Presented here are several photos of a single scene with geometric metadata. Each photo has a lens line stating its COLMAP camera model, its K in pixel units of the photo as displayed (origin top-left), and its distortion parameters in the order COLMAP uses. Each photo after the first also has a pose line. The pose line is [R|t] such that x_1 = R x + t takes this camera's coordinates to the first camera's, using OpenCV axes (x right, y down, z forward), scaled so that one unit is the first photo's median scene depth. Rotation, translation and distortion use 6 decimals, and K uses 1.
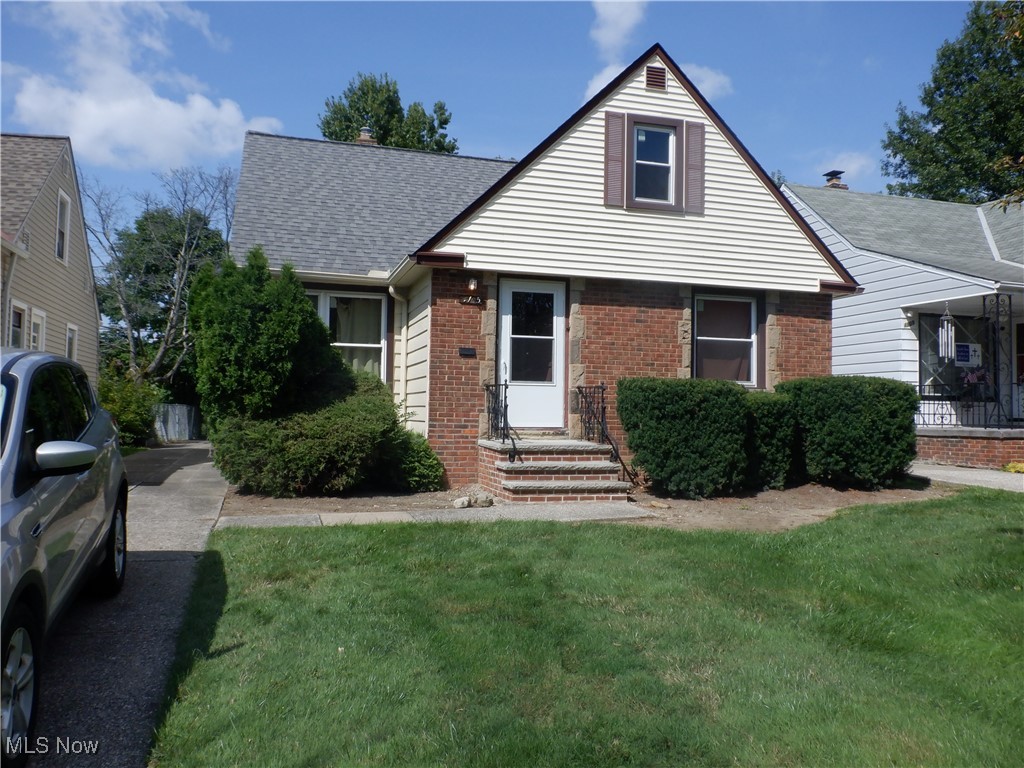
lens RADIAL K [[837.8, 0, 503.0], [0, 837.8, 381.3], [0, 0, 1]] dist [-0.000377, -0.038609]
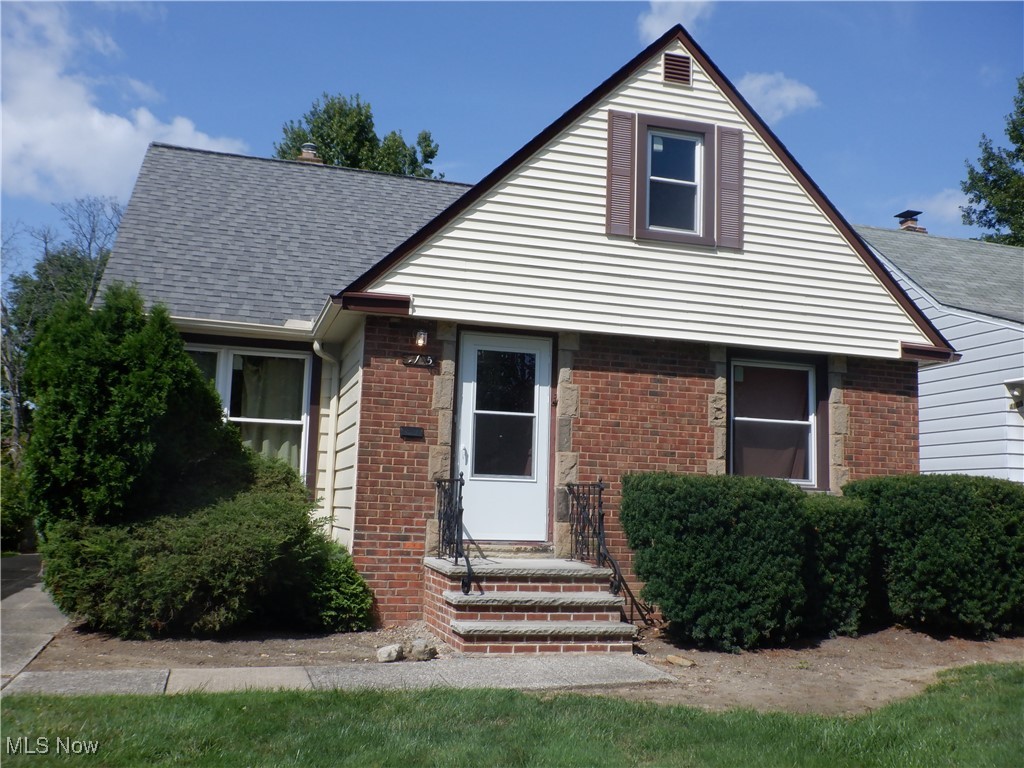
lens RADIAL K [[979.9, 0, 512.0], [0, 979.9, 384.0], [0, 0, 1]] dist [-0.020120, -0.018547]
pose [[0.999878, 0.015630, -0.000630, 0.041776], [-0.015625, 0.996009, -0.087869, -0.004330], [-0.000746, 0.087868, 0.996132, 0.163015]]
